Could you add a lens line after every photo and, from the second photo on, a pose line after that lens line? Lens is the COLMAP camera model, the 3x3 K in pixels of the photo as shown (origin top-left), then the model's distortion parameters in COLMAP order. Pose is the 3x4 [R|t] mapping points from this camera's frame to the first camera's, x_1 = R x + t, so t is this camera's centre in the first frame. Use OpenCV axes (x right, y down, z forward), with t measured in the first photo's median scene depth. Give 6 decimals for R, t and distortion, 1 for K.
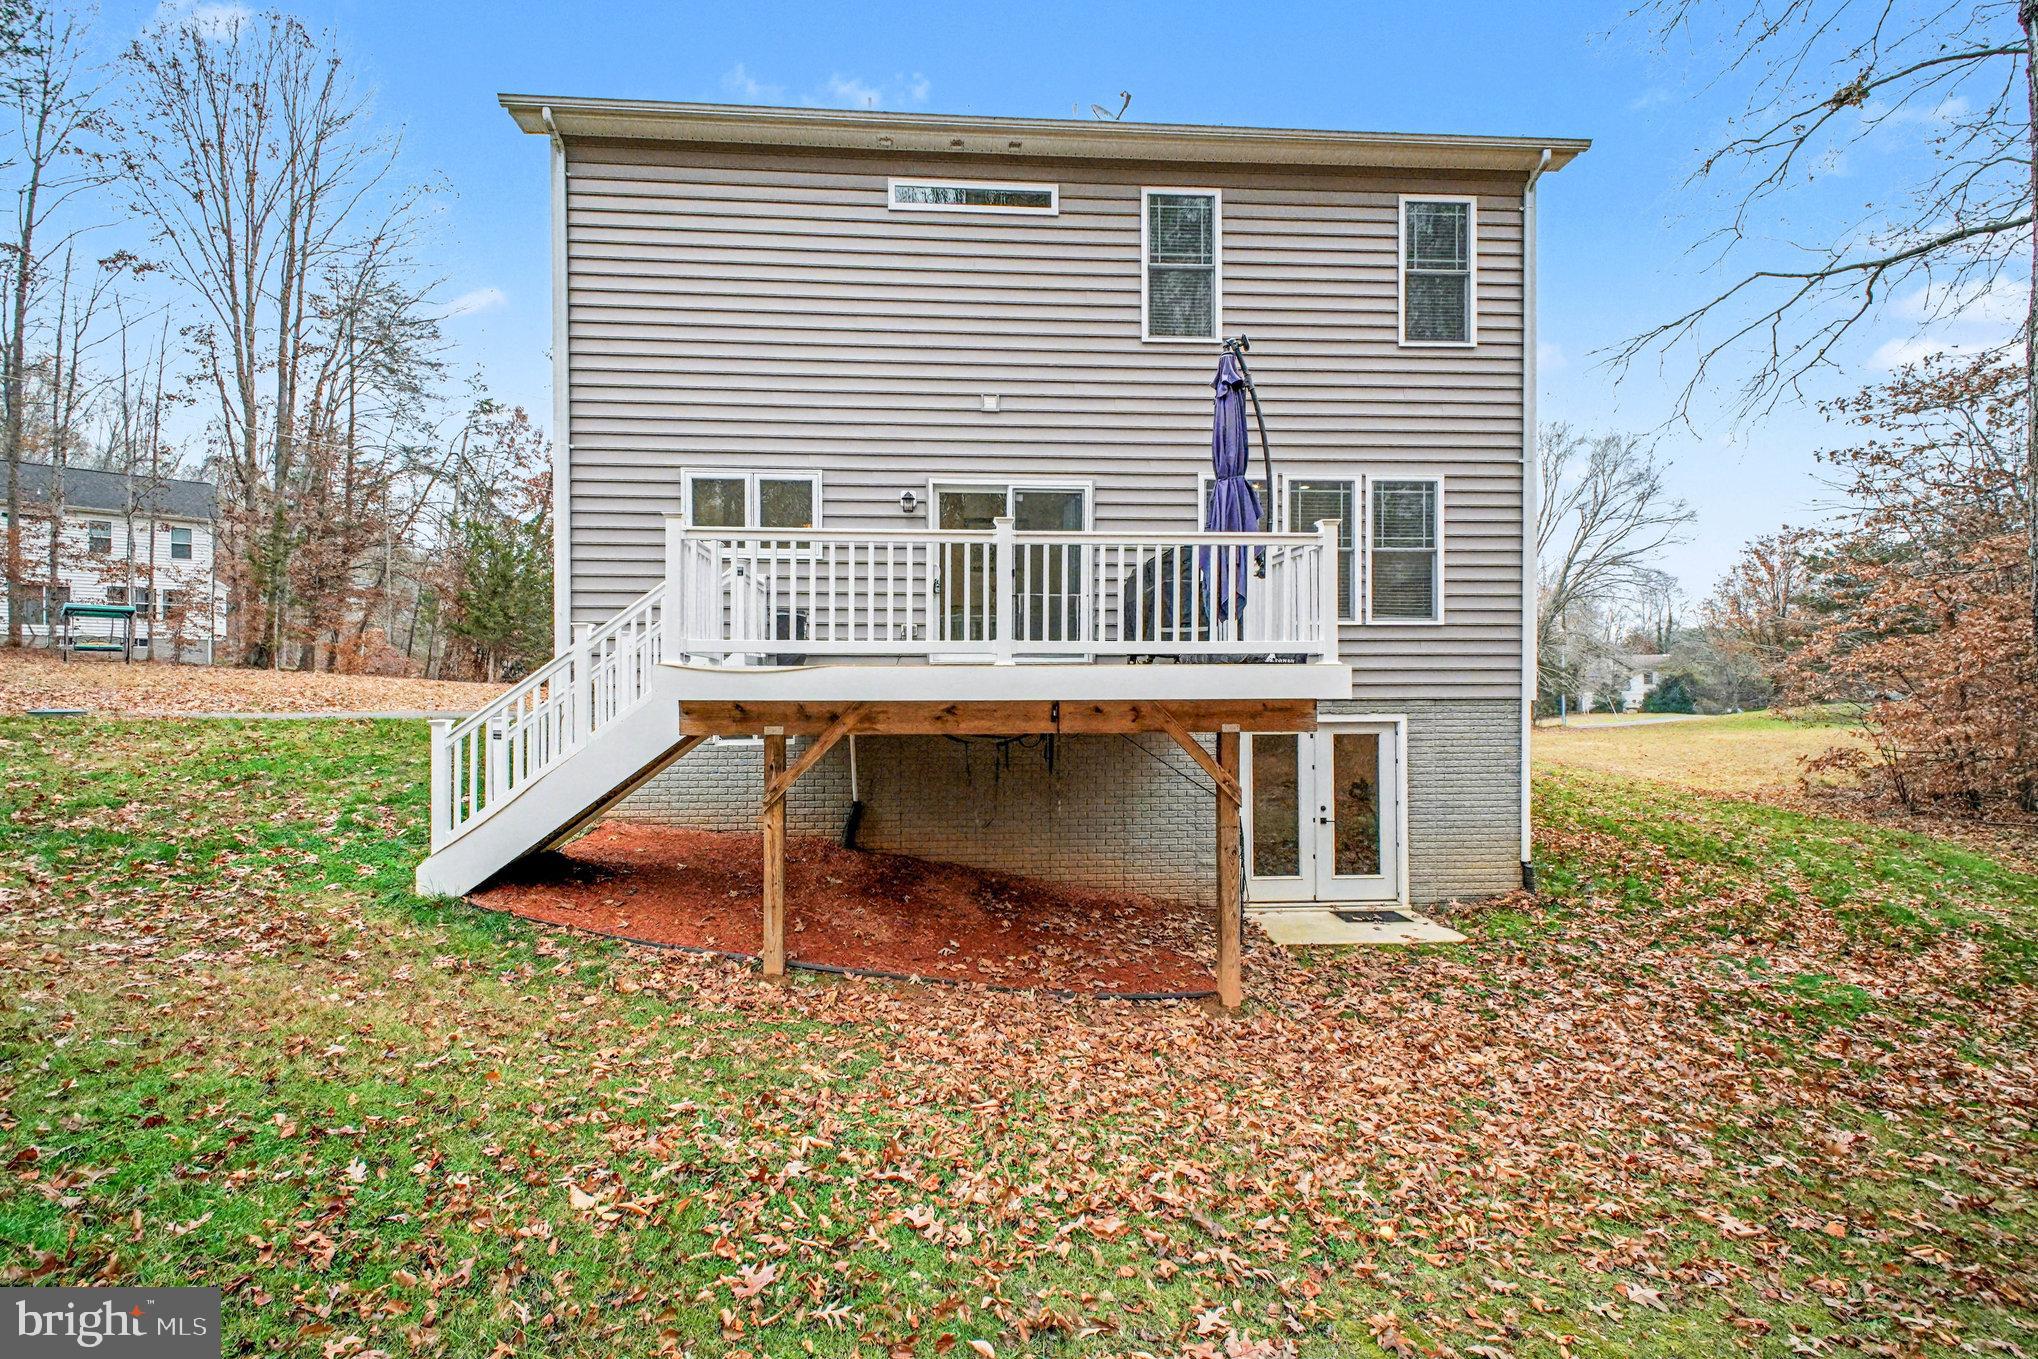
lens RADIAL K [[972.0, 0, 1019.8], [0, 972.0, 666.3], [0, 0, 1]] dist [0.022479, -0.000013]
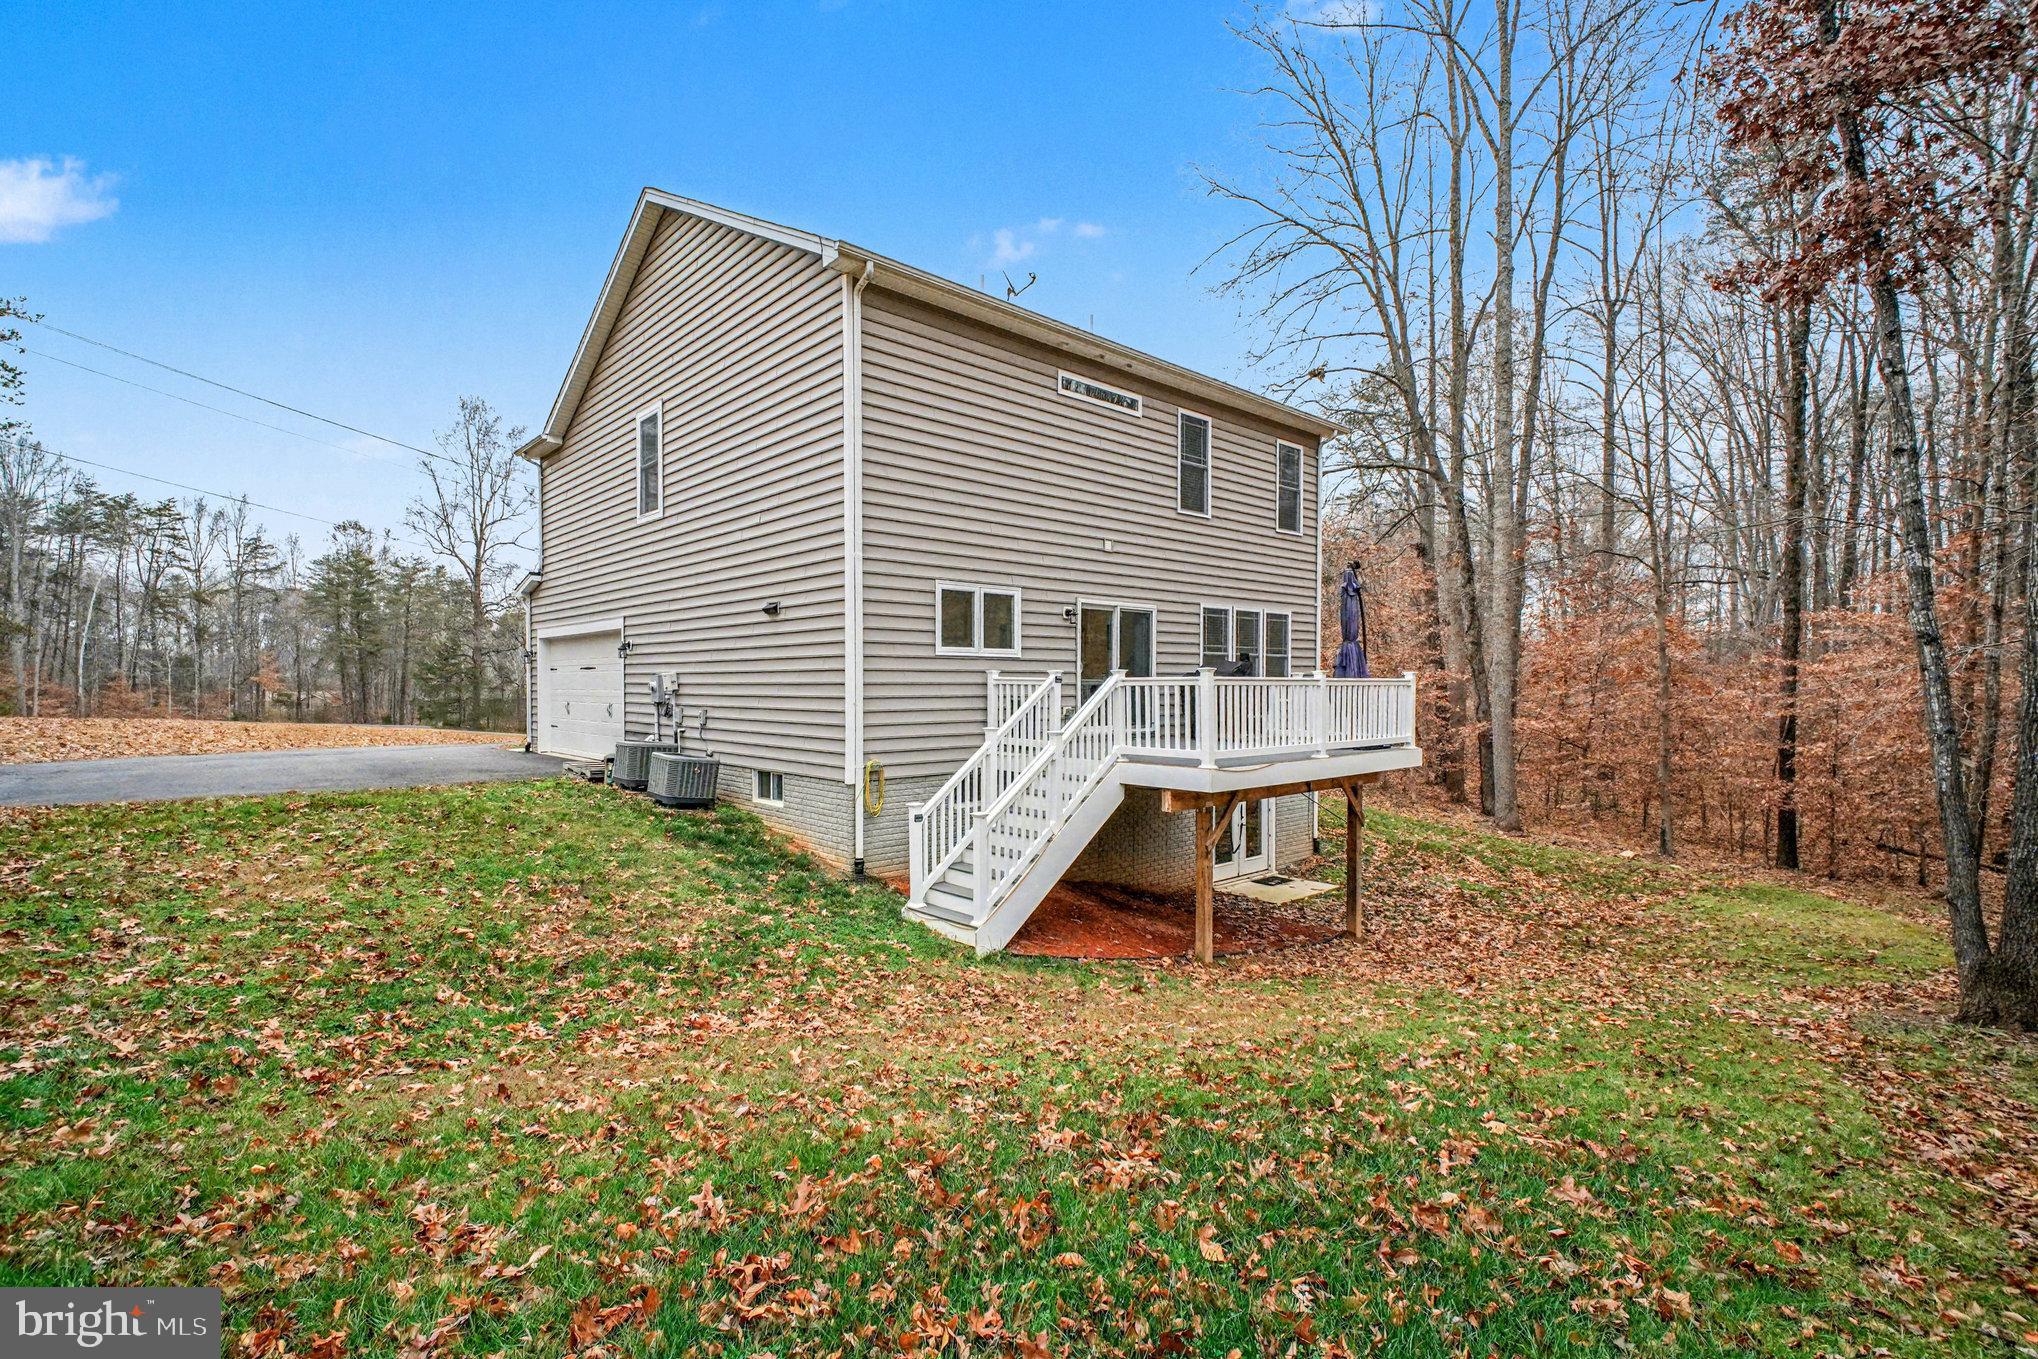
lens RADIAL K [[913.5, 0, 991.7], [0, 913.5, 704.3], [0, 0, 1]] dist [0.017219, -0.000332]
pose [[0.804374, -0.011852, 0.594005, -0.929807], [0.007294, 0.999923, 0.010074, -0.059762], [-0.594079, -0.003771, 0.804398, 0.055968]]
